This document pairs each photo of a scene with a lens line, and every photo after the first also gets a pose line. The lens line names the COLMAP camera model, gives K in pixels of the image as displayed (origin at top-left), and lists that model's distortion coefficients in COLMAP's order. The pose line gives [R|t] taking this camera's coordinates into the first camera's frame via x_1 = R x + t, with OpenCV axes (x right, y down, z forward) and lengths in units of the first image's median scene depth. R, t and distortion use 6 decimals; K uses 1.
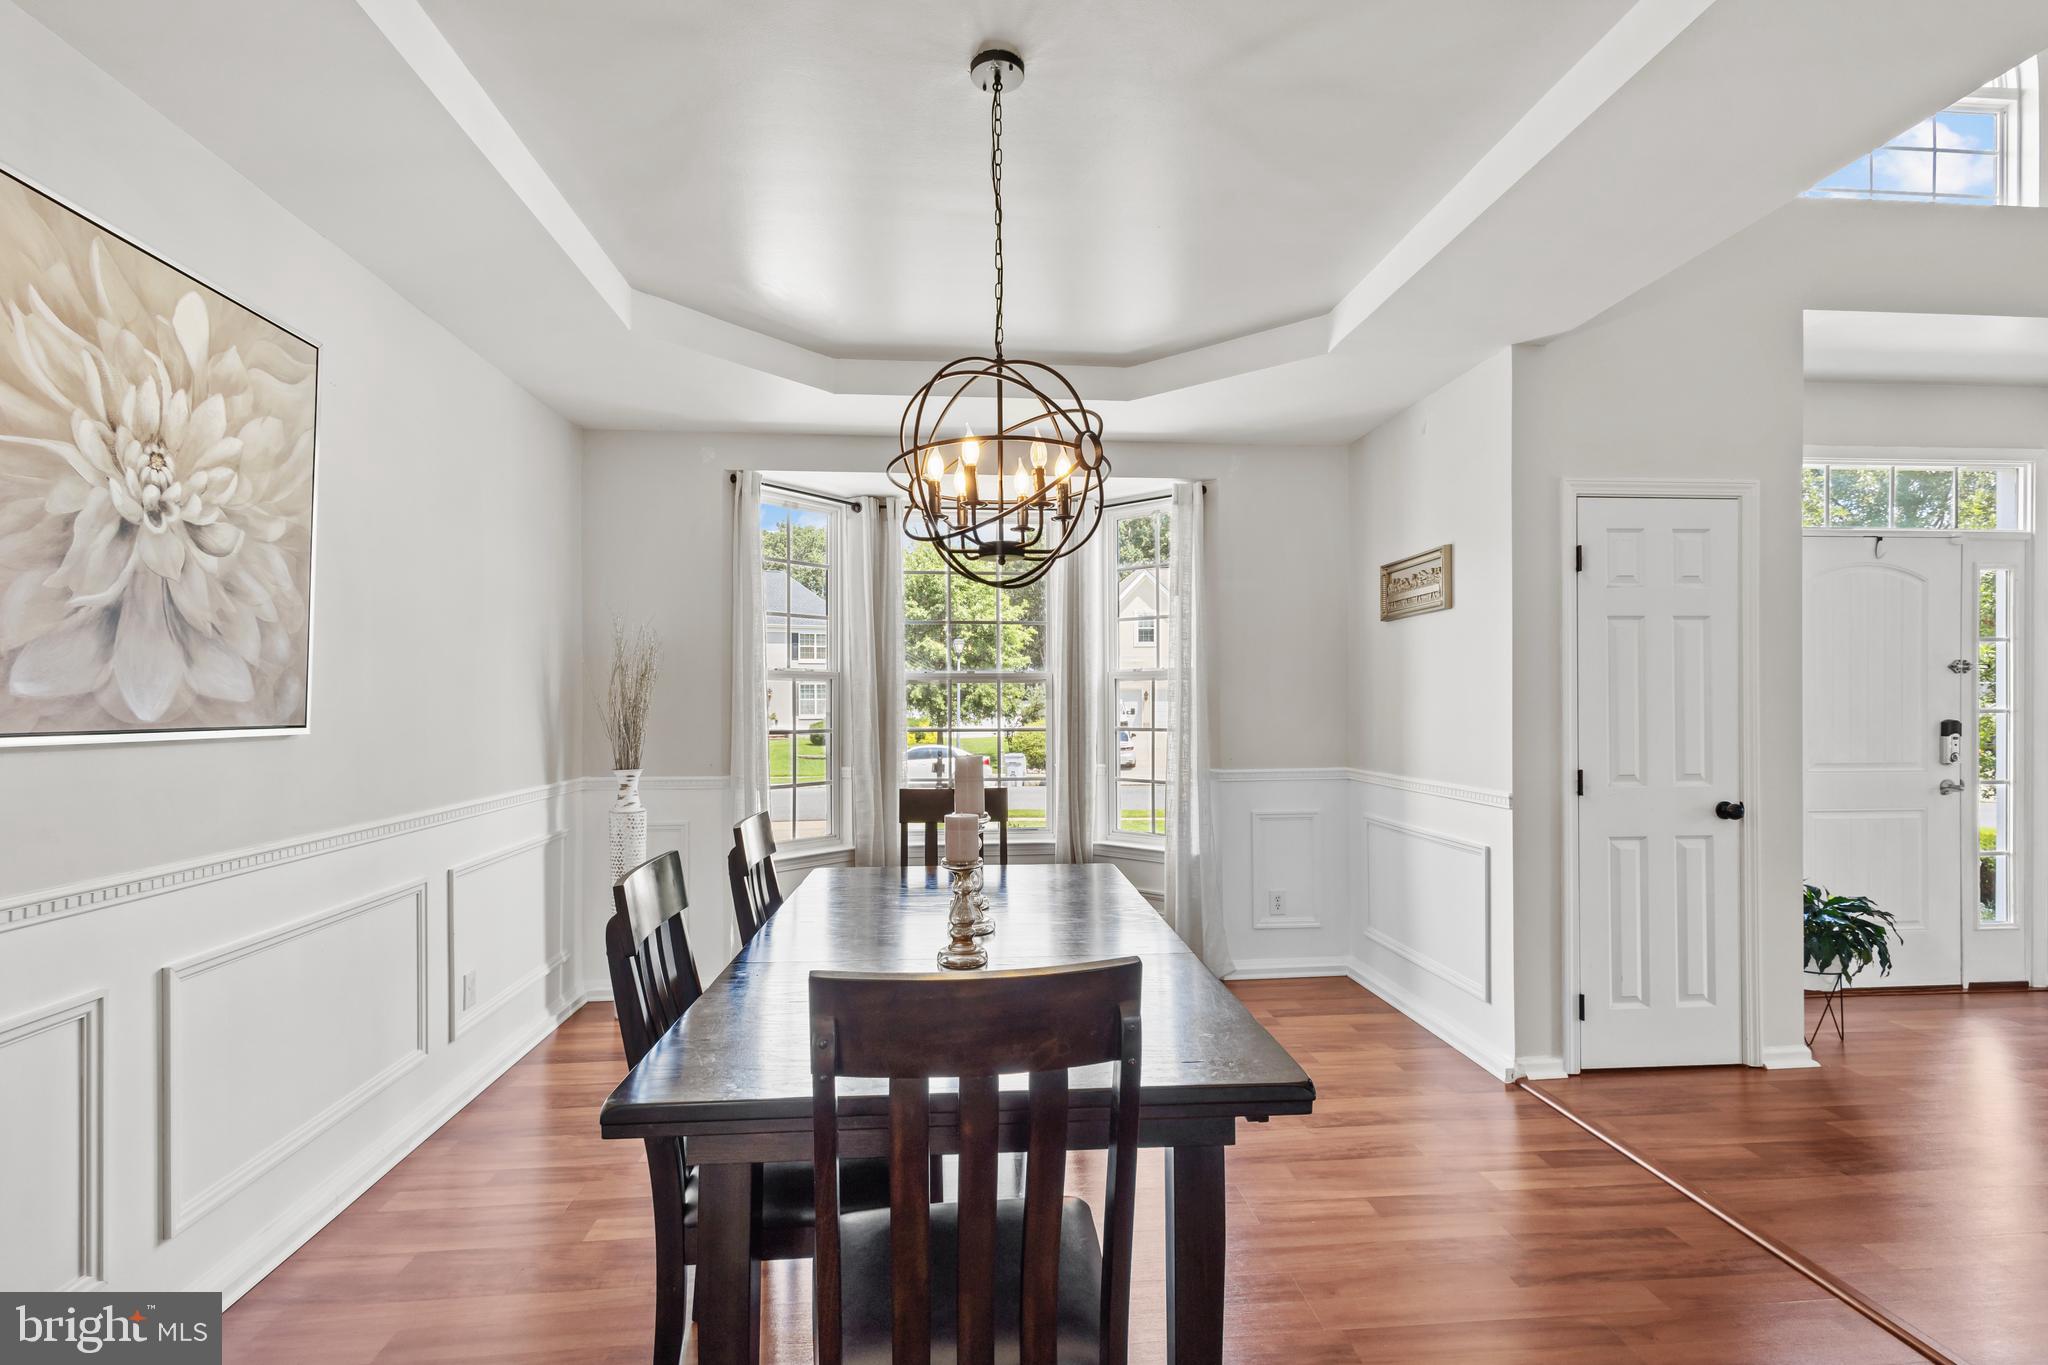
lens RADIAL K [[964.8, 0, 1028.6], [0, 964.8, 688.4], [0, 0, 1]] dist [0.003584, -0.000857]
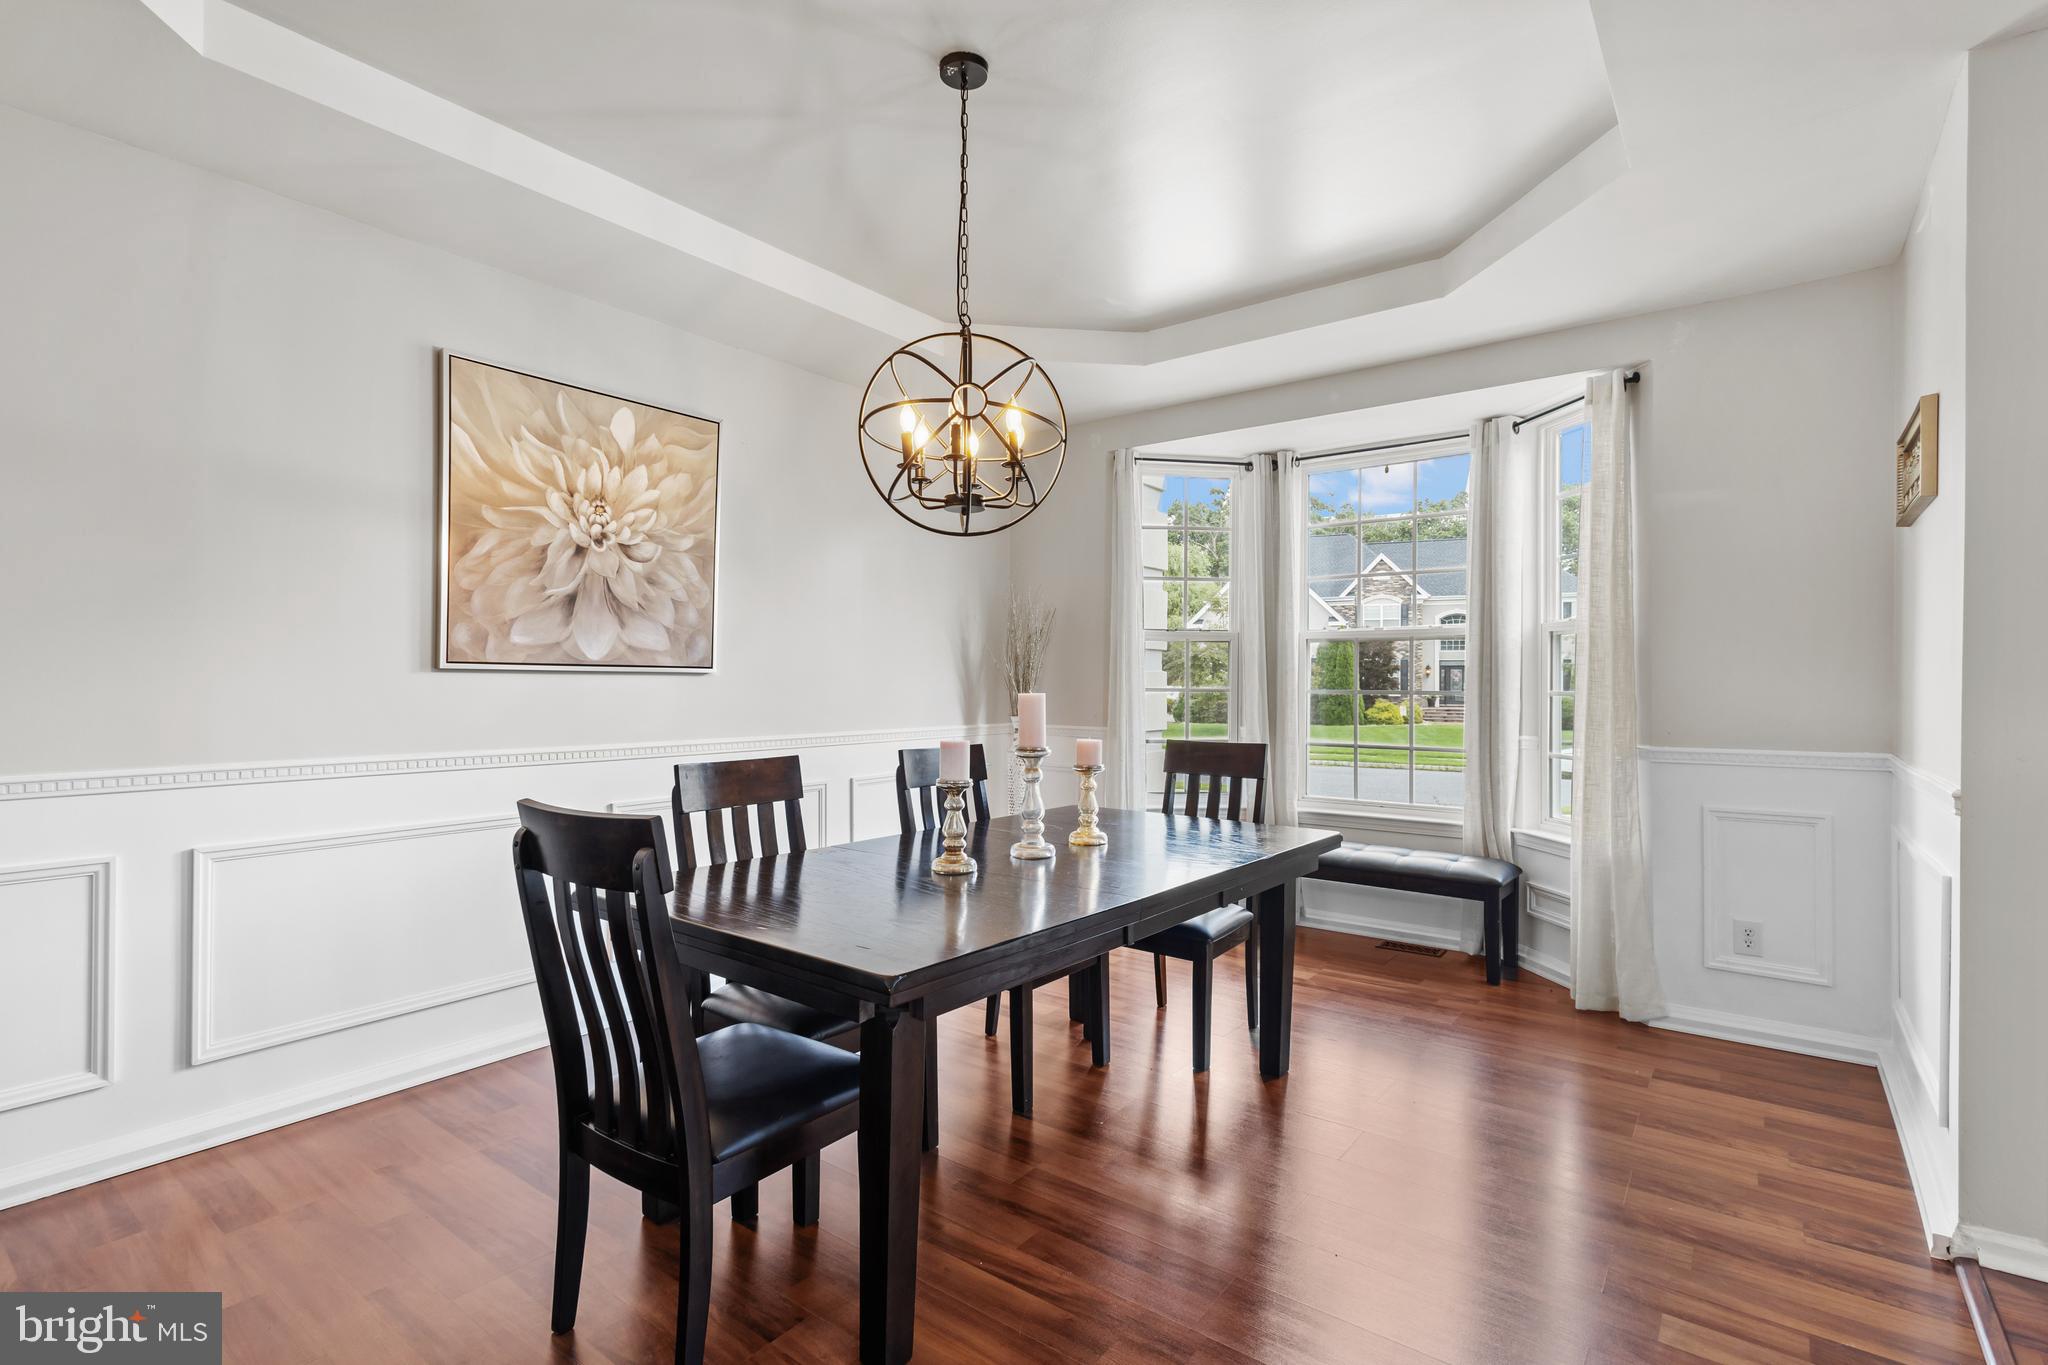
lens RADIAL K [[964.8, 0, 987.9], [0, 964.8, 674.9], [0, 0, 1]] dist [0.003584, -0.000857]
pose [[0.721617, 0.002139, -0.692289, 0.759830], [0.002592, 0.999980, 0.005791, 0.049828], [0.692288, -0.005974, 0.721597, 0.216971]]
